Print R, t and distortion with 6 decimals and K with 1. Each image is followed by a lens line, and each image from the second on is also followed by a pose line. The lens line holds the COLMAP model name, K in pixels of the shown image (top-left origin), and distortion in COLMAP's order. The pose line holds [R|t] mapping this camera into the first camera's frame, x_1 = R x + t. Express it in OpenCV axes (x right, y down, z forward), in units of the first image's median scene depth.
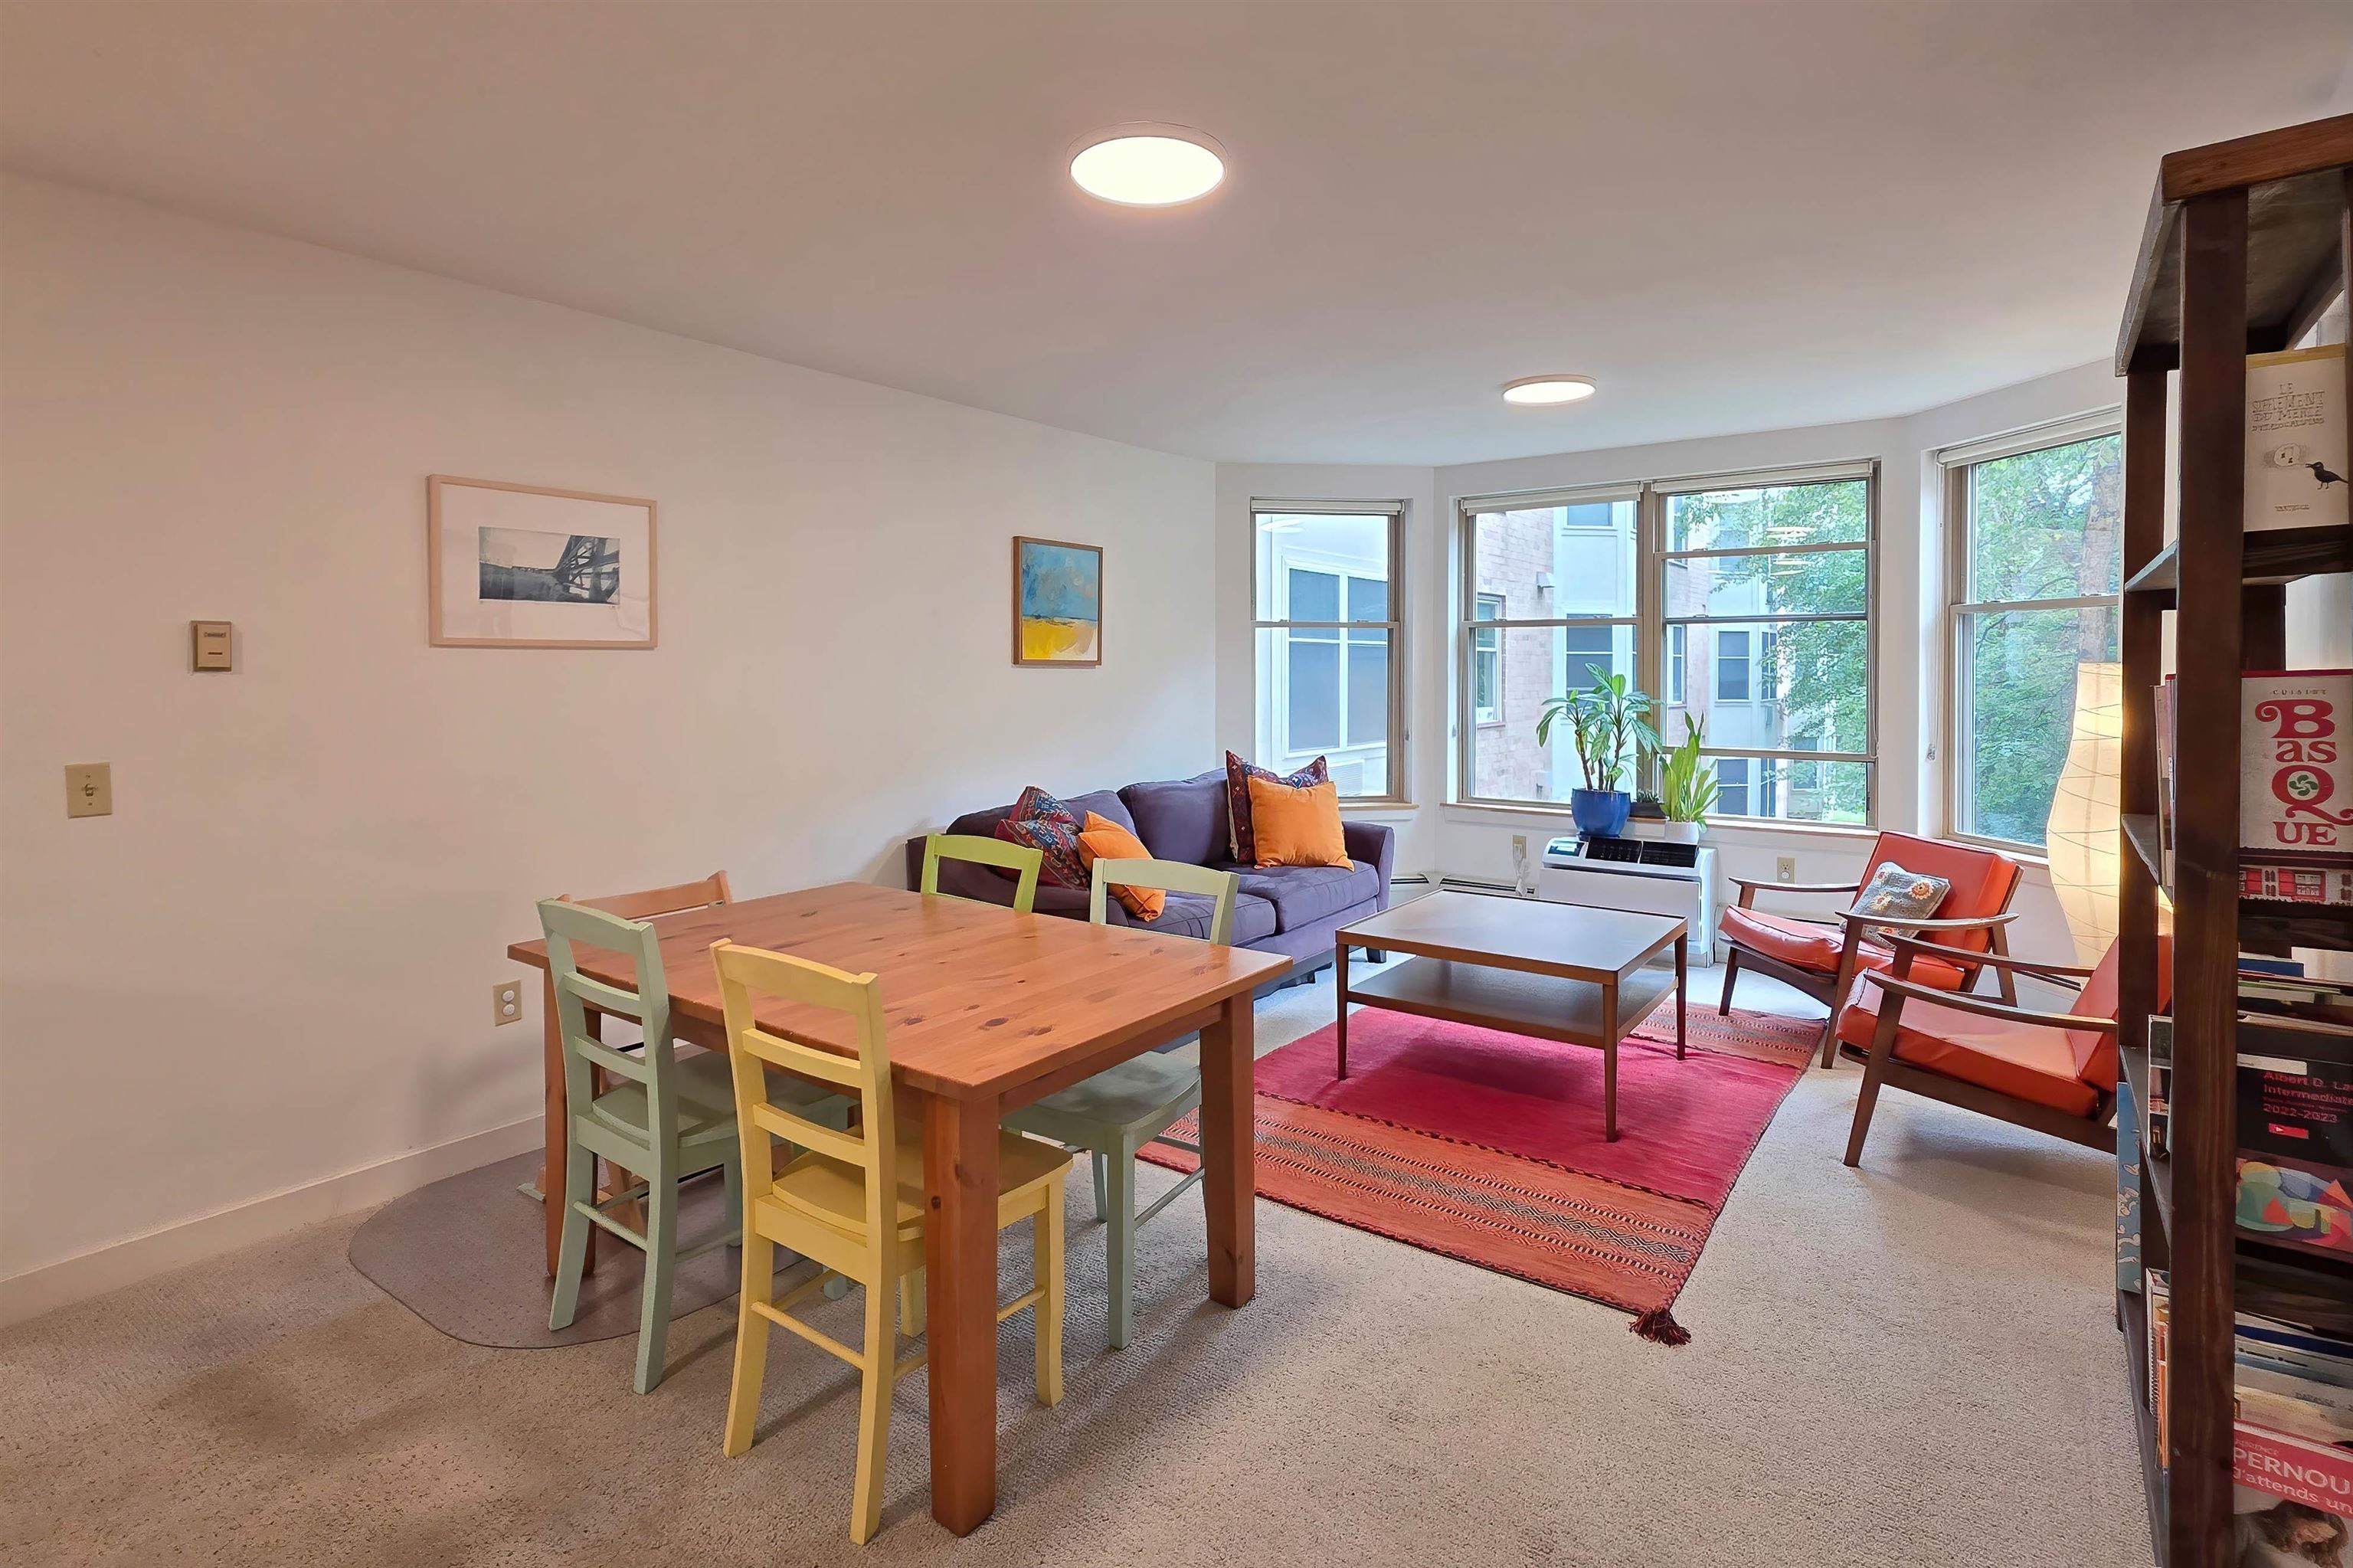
lens RADIAL K [[1168.5, 0, 1175.4], [0, 1168.5, 686.9], [0, 0, 1]] dist [0.003127, 0.000756]
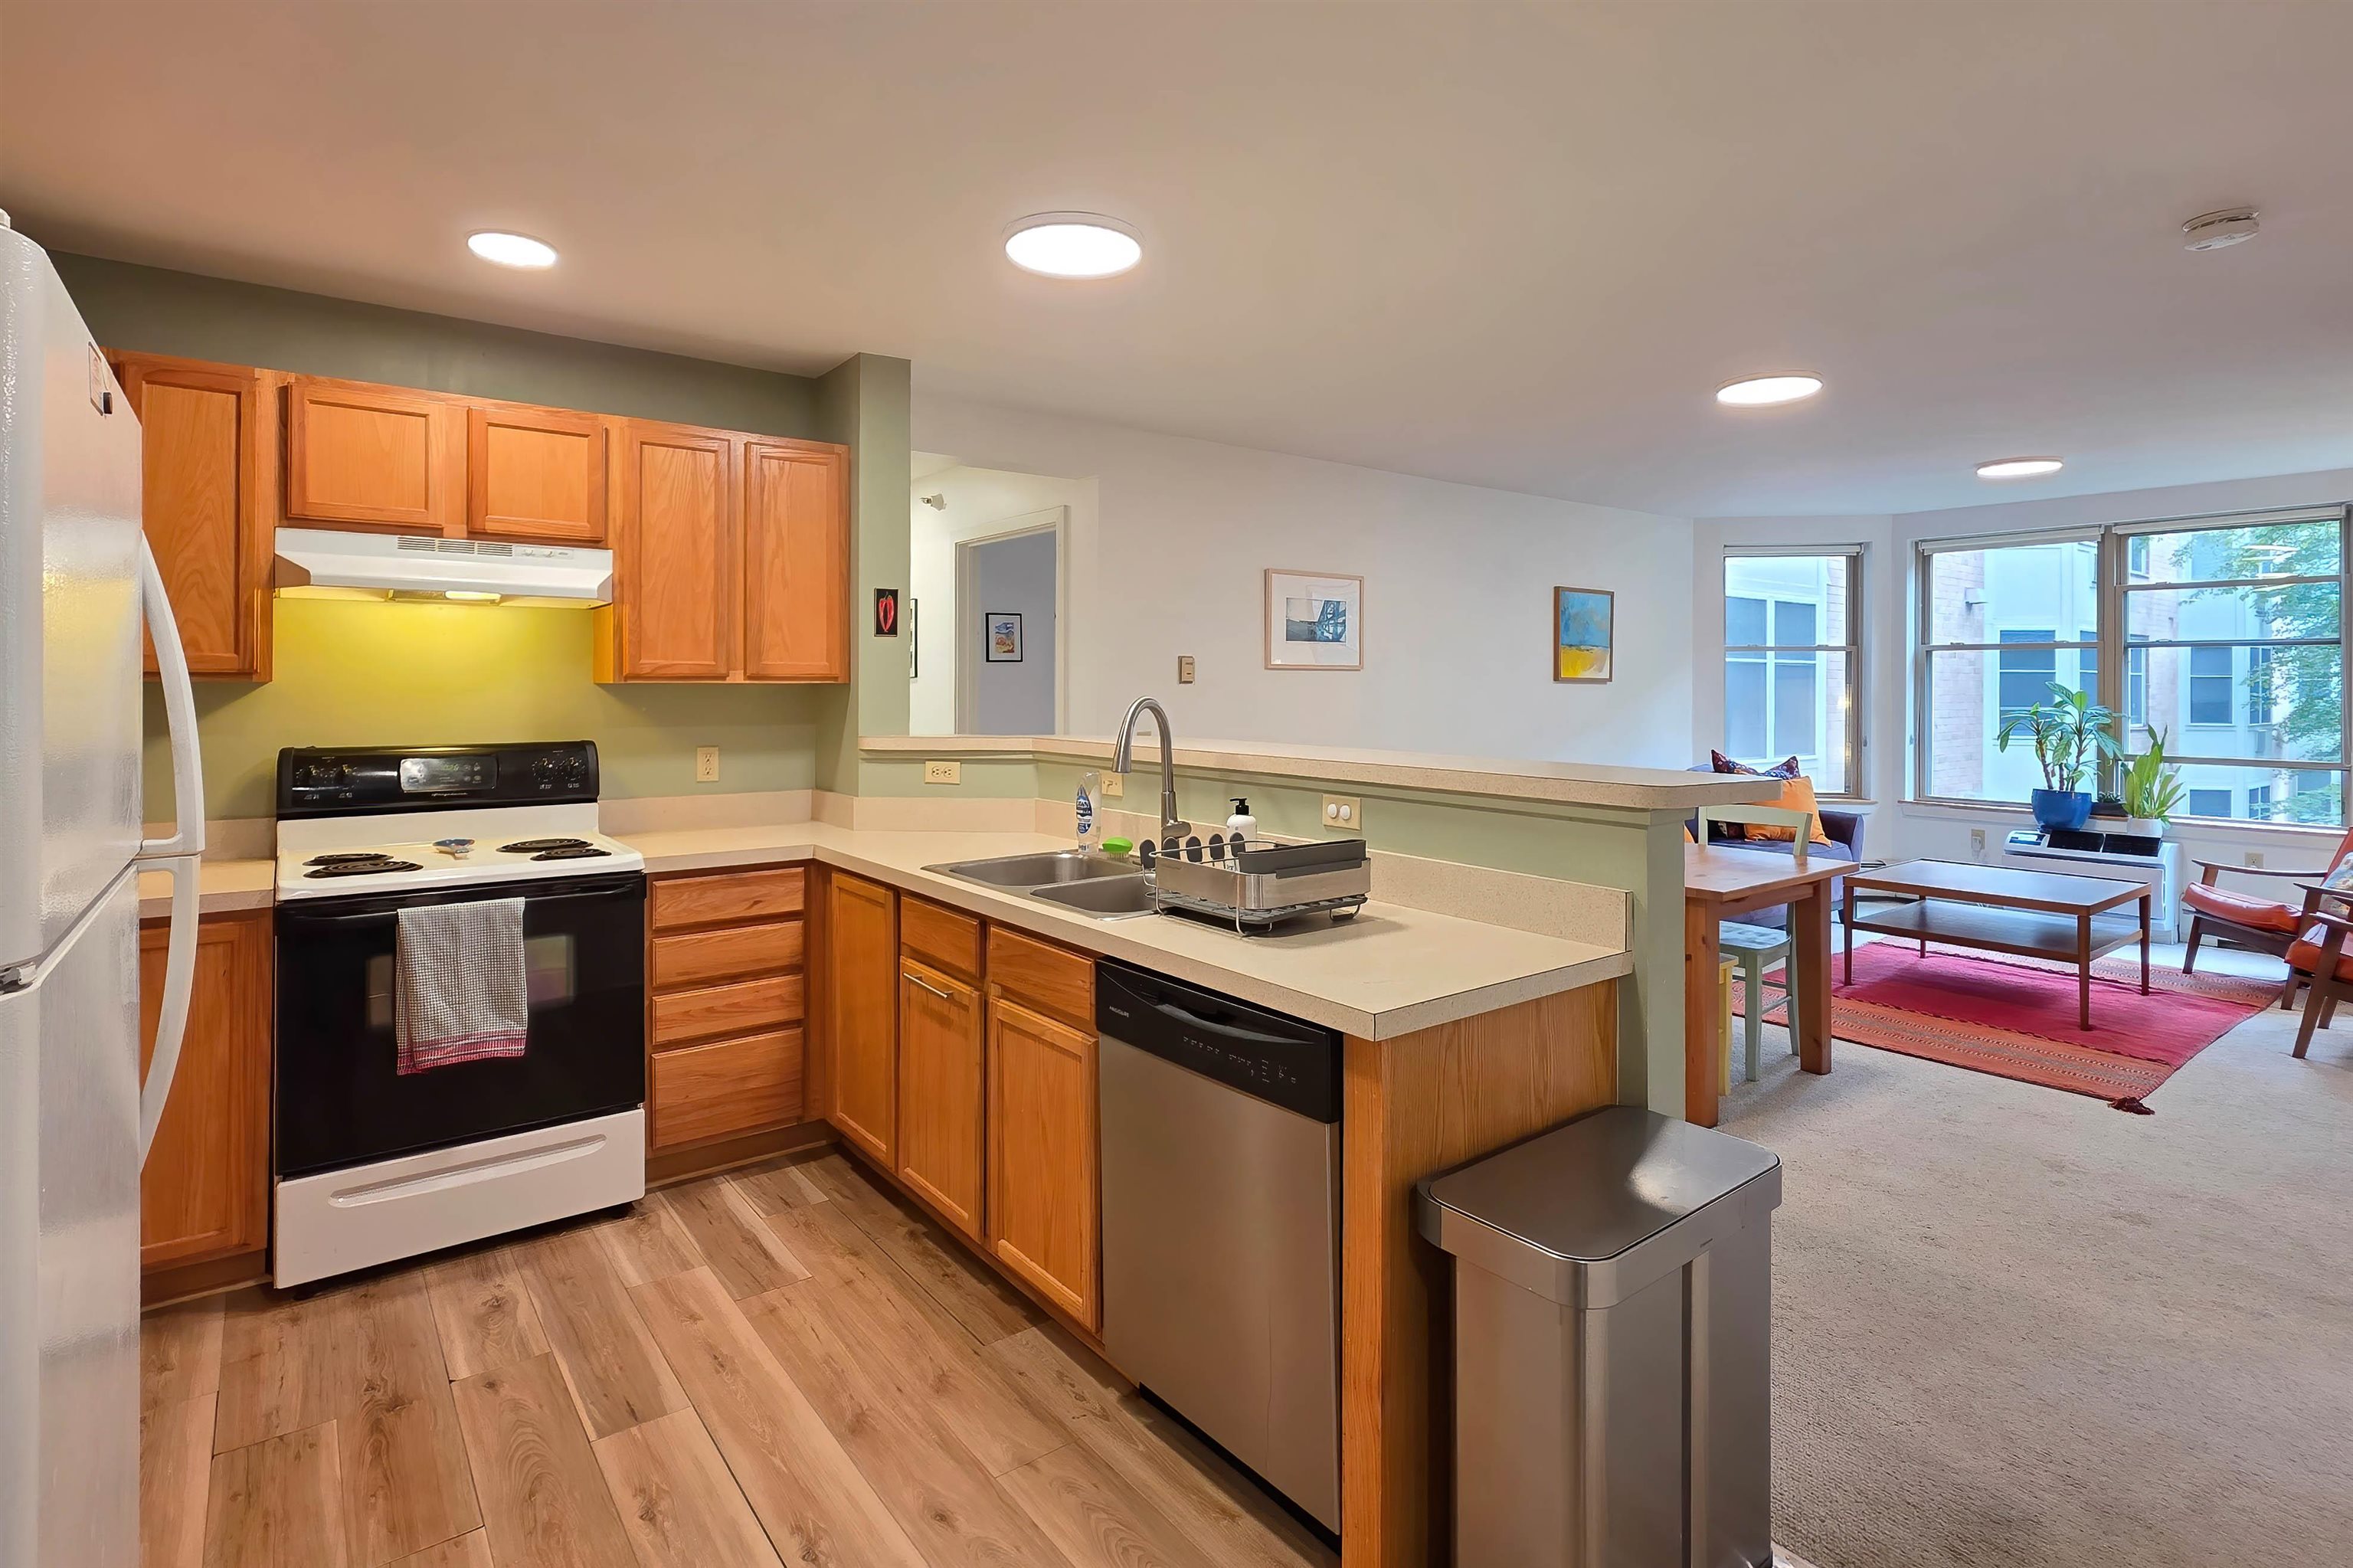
lens RADIAL K [[1174.6, 0, 1171.4], [0, 1174.6, 684.3], [0, 0, 1]] dist [0.003046, 0.001565]
pose [[0.960976, 0.004264, -0.276600, -0.172850], [-0.008735, 0.999850, -0.014934, 0.007988], [0.276495, 0.016767, 0.960869, -0.393964]]
